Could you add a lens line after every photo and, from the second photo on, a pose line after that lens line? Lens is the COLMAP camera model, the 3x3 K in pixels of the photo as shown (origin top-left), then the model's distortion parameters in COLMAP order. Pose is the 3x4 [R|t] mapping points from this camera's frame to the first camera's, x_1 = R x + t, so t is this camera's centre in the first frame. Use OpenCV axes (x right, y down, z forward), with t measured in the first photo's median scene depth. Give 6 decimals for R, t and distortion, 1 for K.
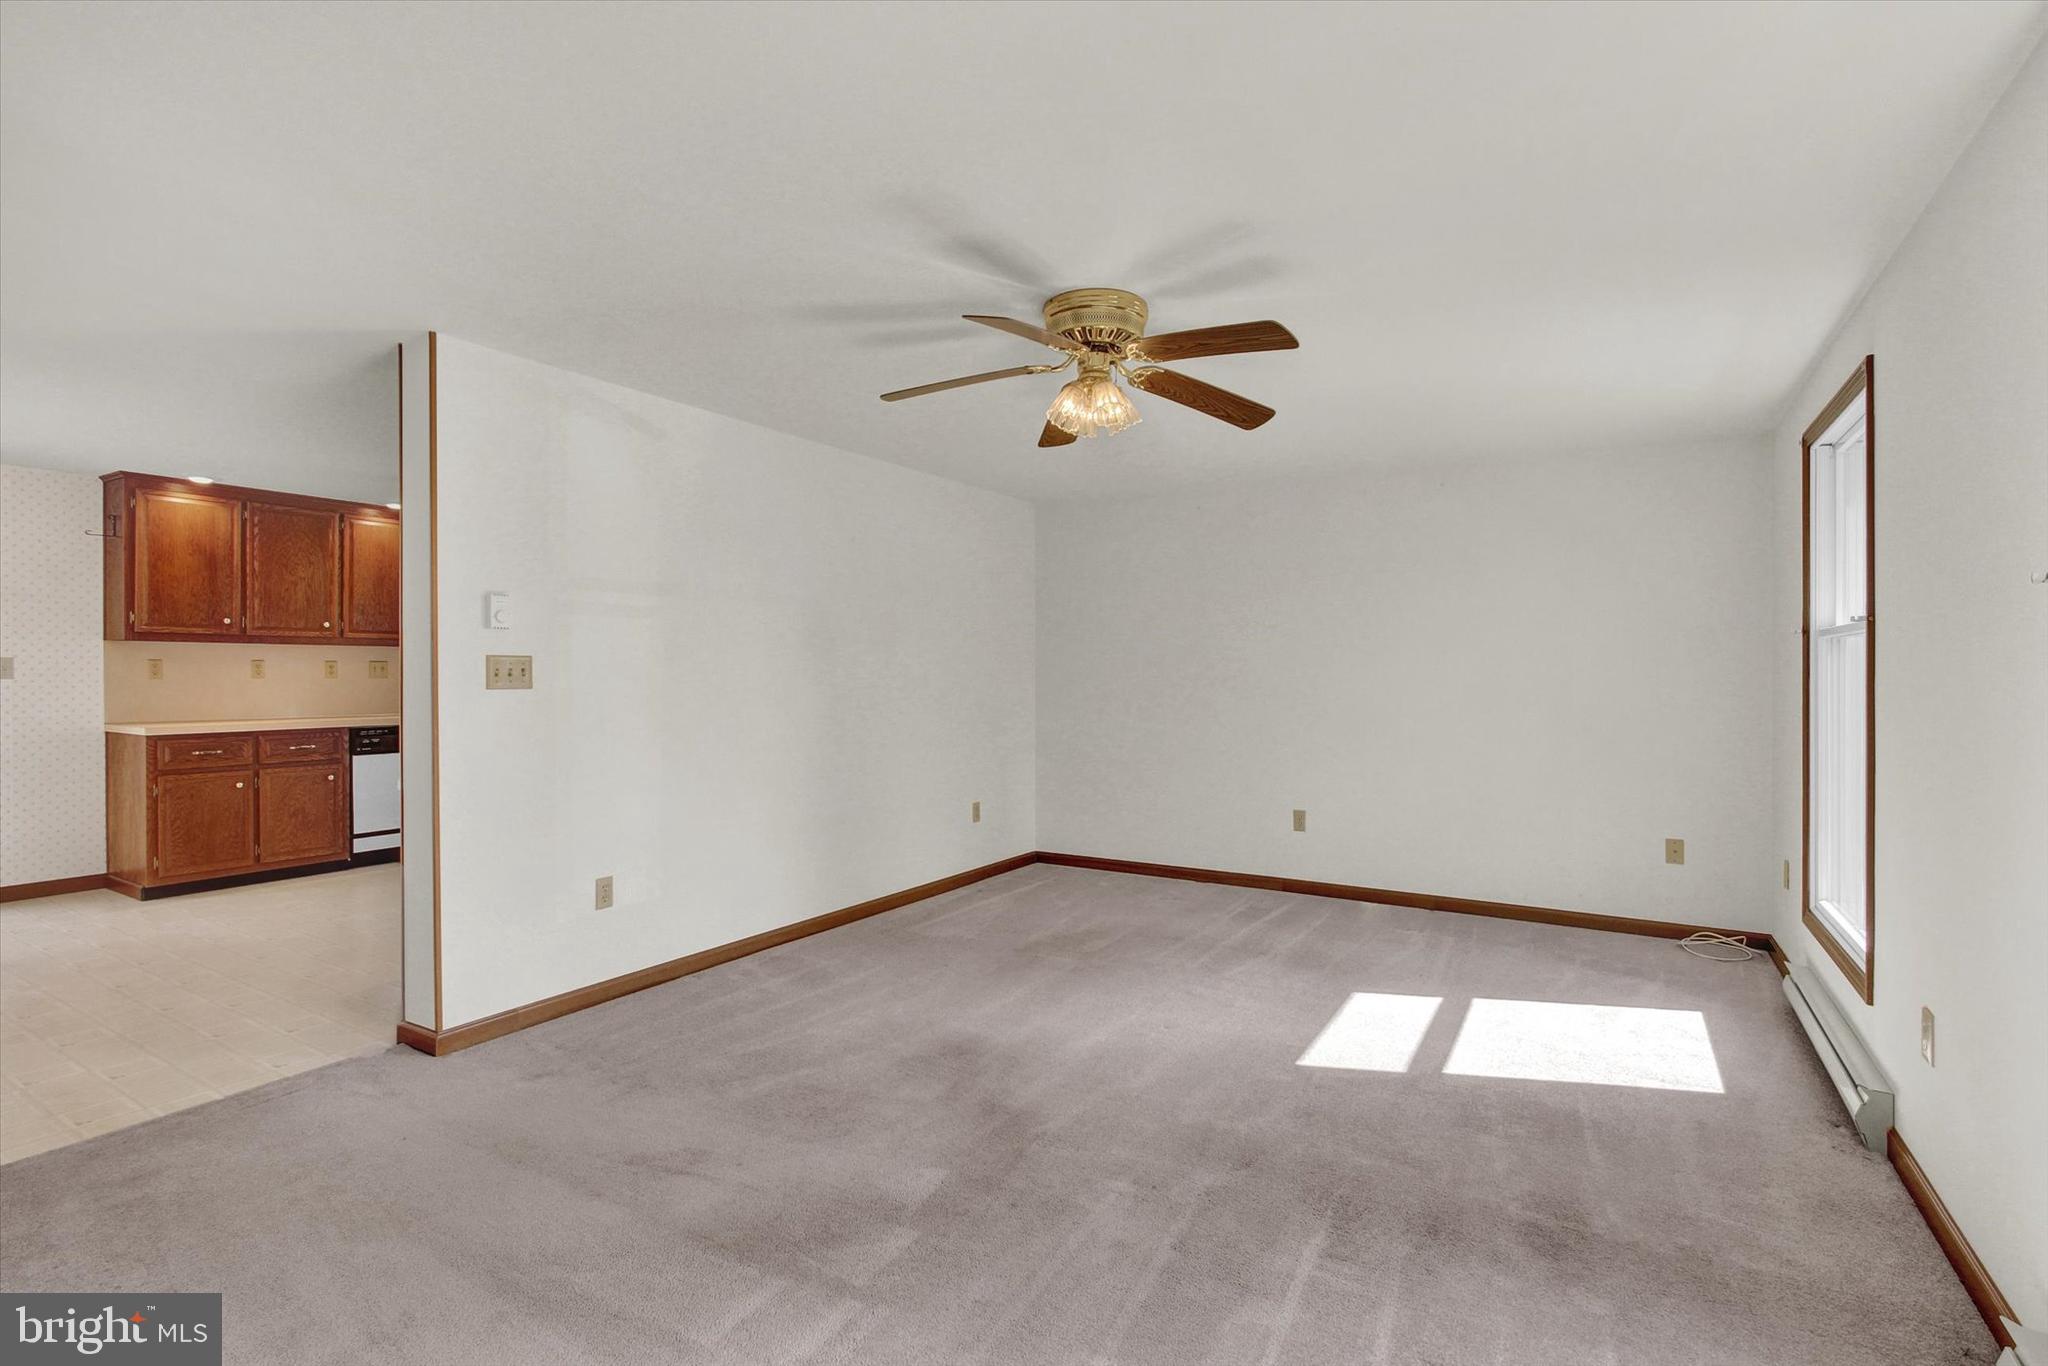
lens RADIAL K [[970.9, 0, 1024.0], [0, 970.9, 683.0], [0, 0, 1]] dist [-0.017917, 0.001413]
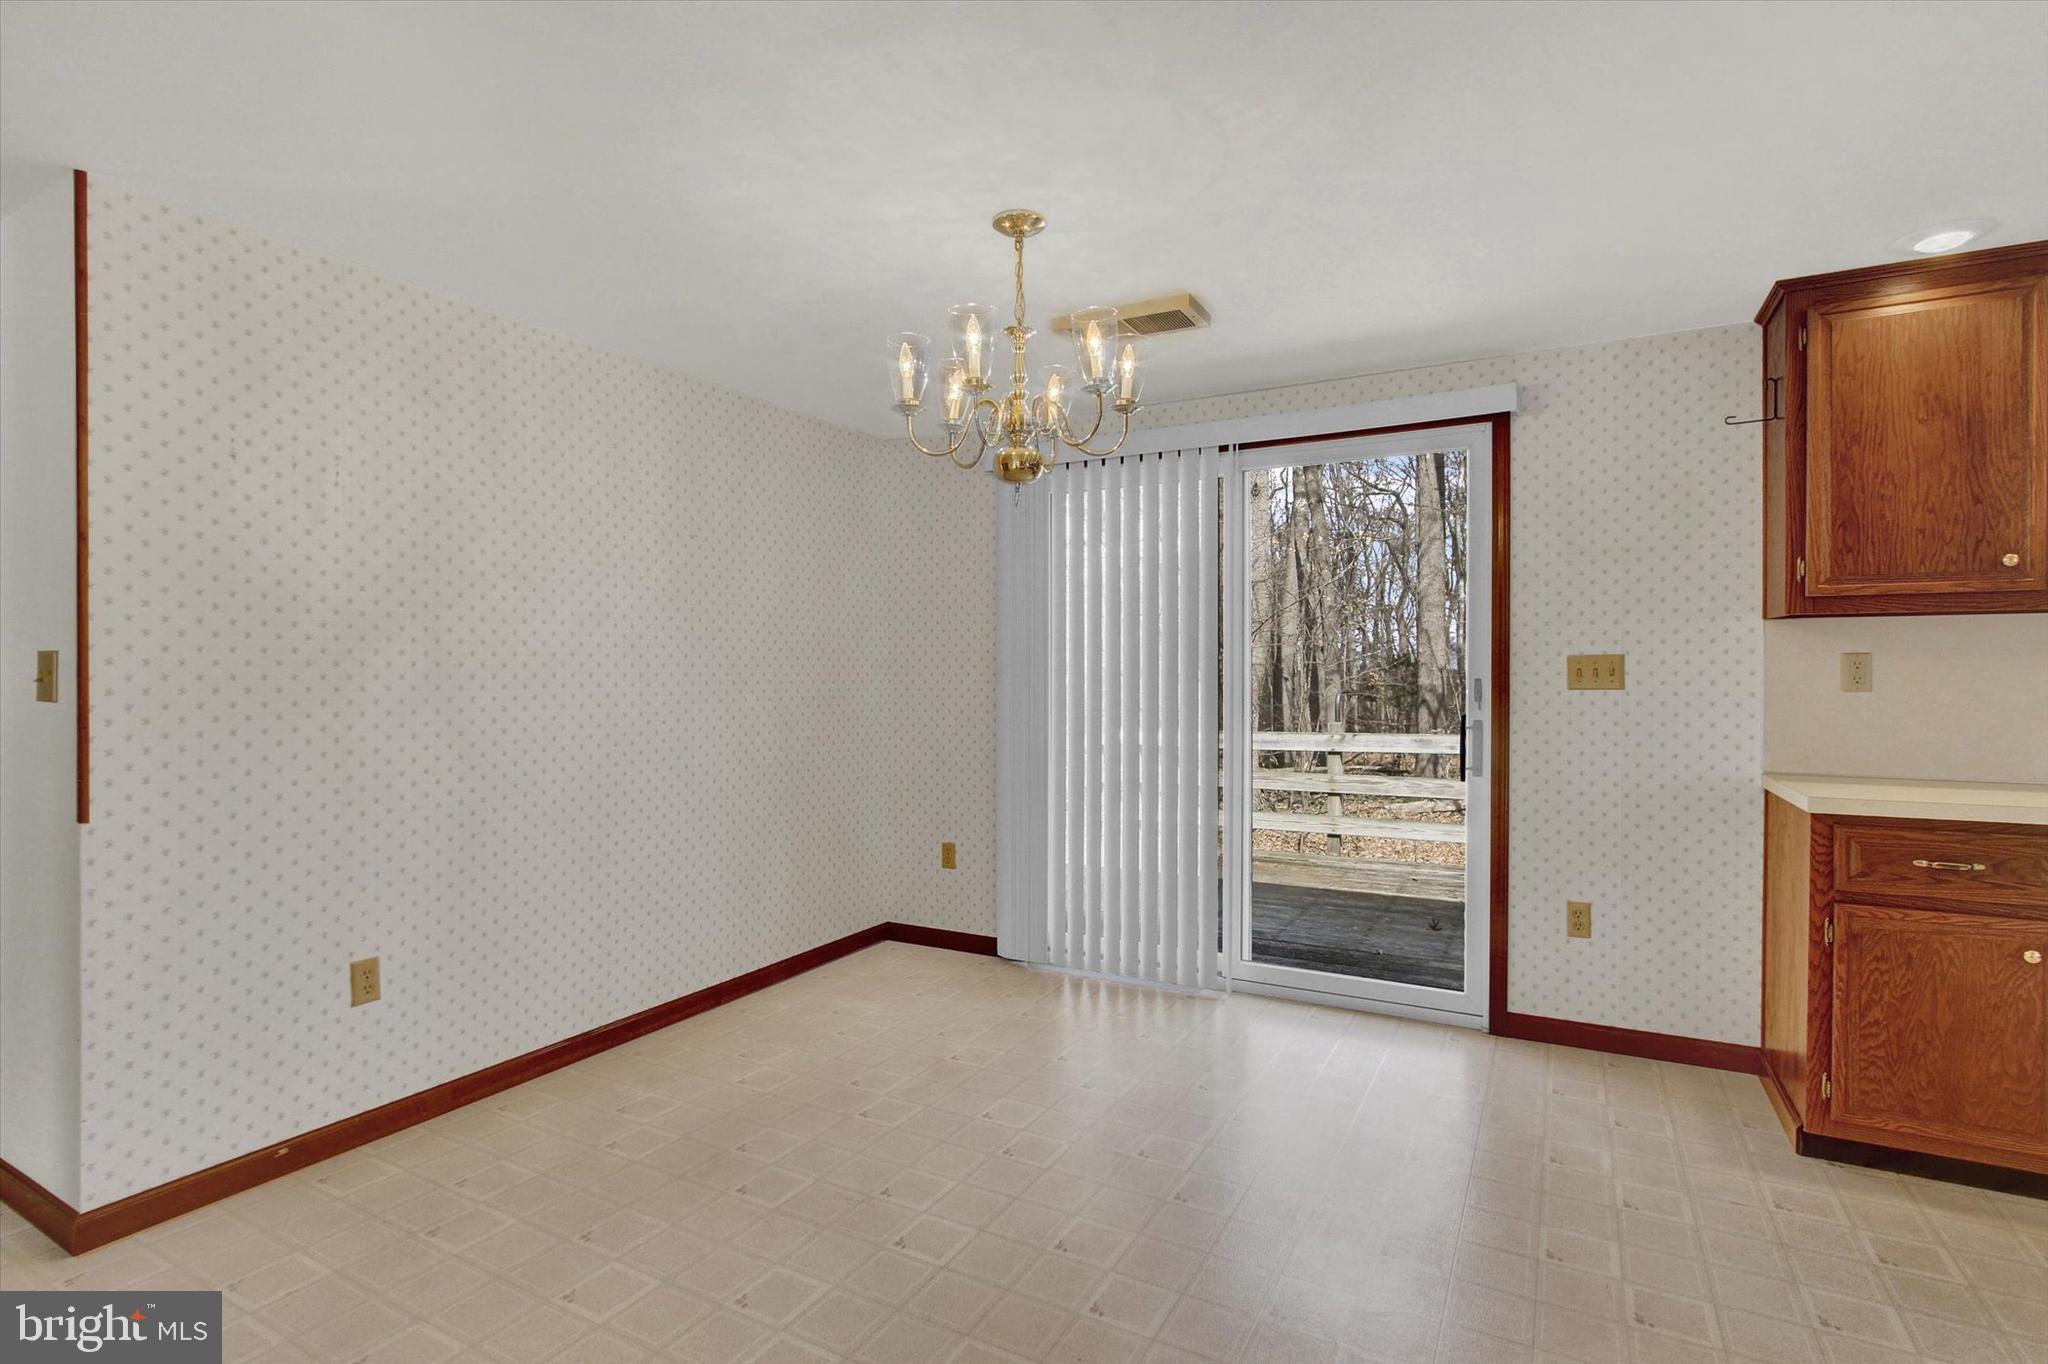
lens RADIAL K [[970.9, 0, 1024.0], [0, 970.9, 682.0], [0, 0, 1]] dist [-0.017917, 0.001413]
pose [[0.040012, 0.001092, -0.999199, -0.430630], [-0.012546, 0.999921, 0.000590, -0.004192], [0.999120, 0.012512, 0.040023, 0.554265]]
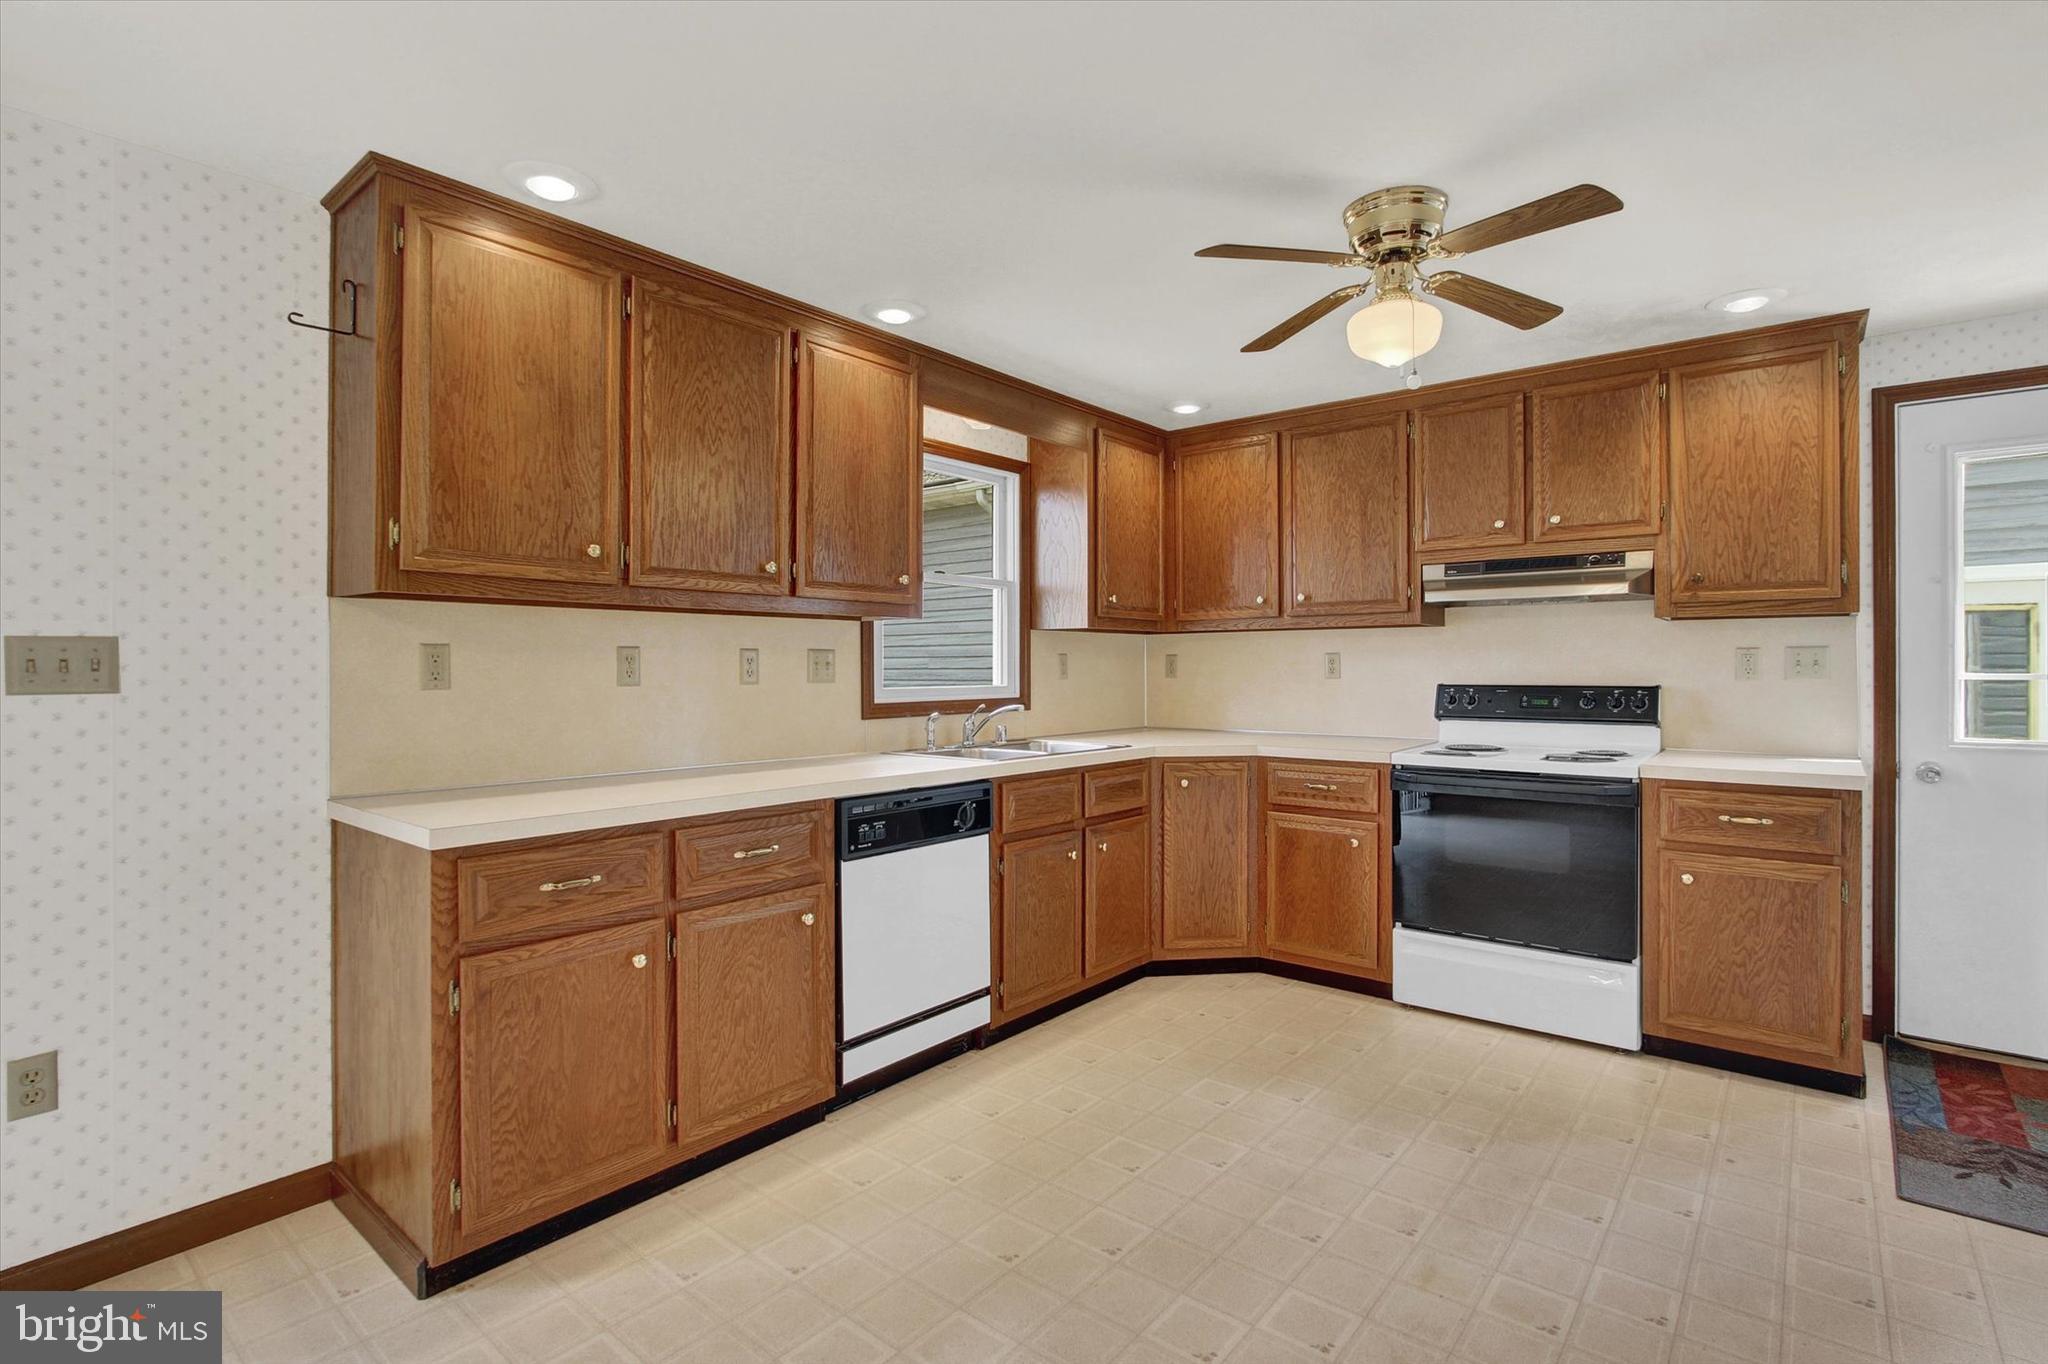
lens RADIAL K [[970.8, 0, 1026.4], [0, 970.8, 665.4], [0, 0, 1]] dist [-0.016639, 0.001883]
pose [[0.989946, -0.007364, -0.141255, -0.600986], [0.005057, 0.999848, -0.016682, -0.006569], [0.141356, 0.015800, 0.989833, 0.626513]]
